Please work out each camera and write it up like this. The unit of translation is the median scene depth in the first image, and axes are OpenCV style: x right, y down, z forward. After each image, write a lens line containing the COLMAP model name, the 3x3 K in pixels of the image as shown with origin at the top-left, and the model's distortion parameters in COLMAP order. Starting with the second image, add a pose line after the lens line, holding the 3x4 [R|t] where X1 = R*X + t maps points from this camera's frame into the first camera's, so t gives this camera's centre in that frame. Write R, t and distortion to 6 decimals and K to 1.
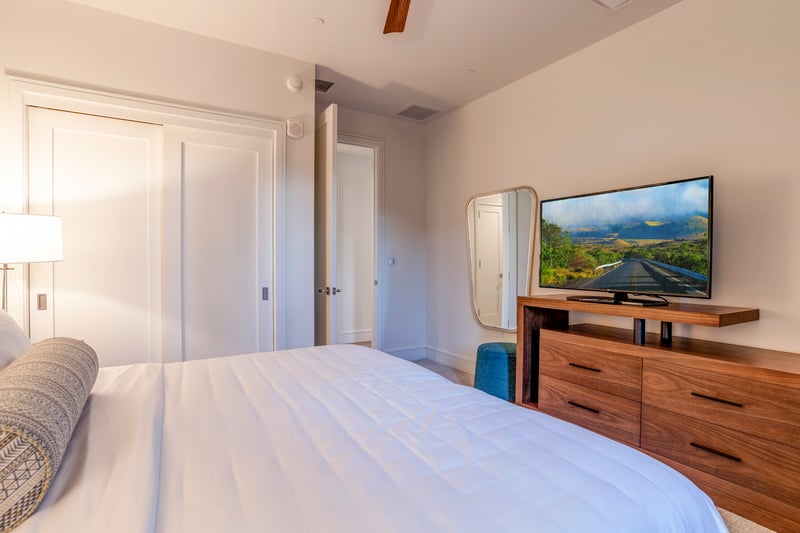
lens RADIAL K [[408.3, 0, 399.6], [0, 408.3, 264.3], [0, 0, 1]] dist [-0.006085, 0.000625]
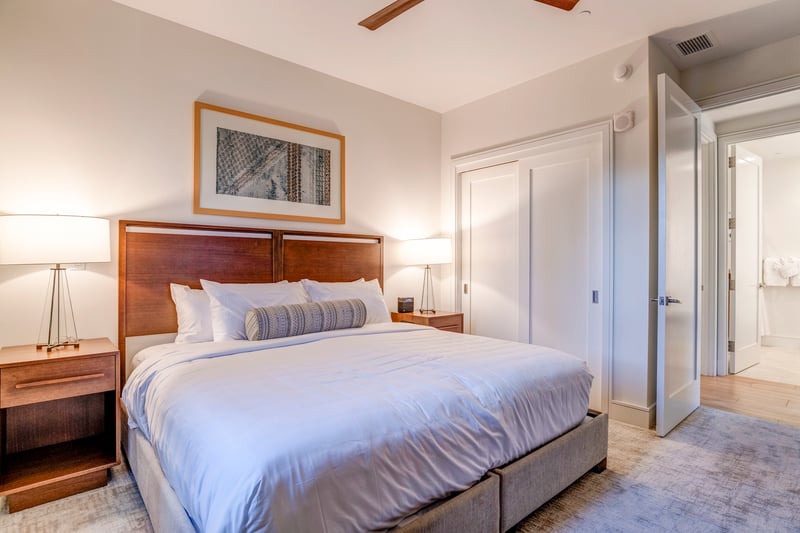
lens RADIAL K [[408.3, 0, 400.1], [0, 408.3, 265.9], [0, 0, 1]] dist [-0.006085, 0.000625]
pose [[0.193192, 0.003561, -0.981155, 0.570753], [-0.008707, 0.999960, 0.001915, -0.001531], [0.981122, 0.008173, 0.193215, 0.337233]]
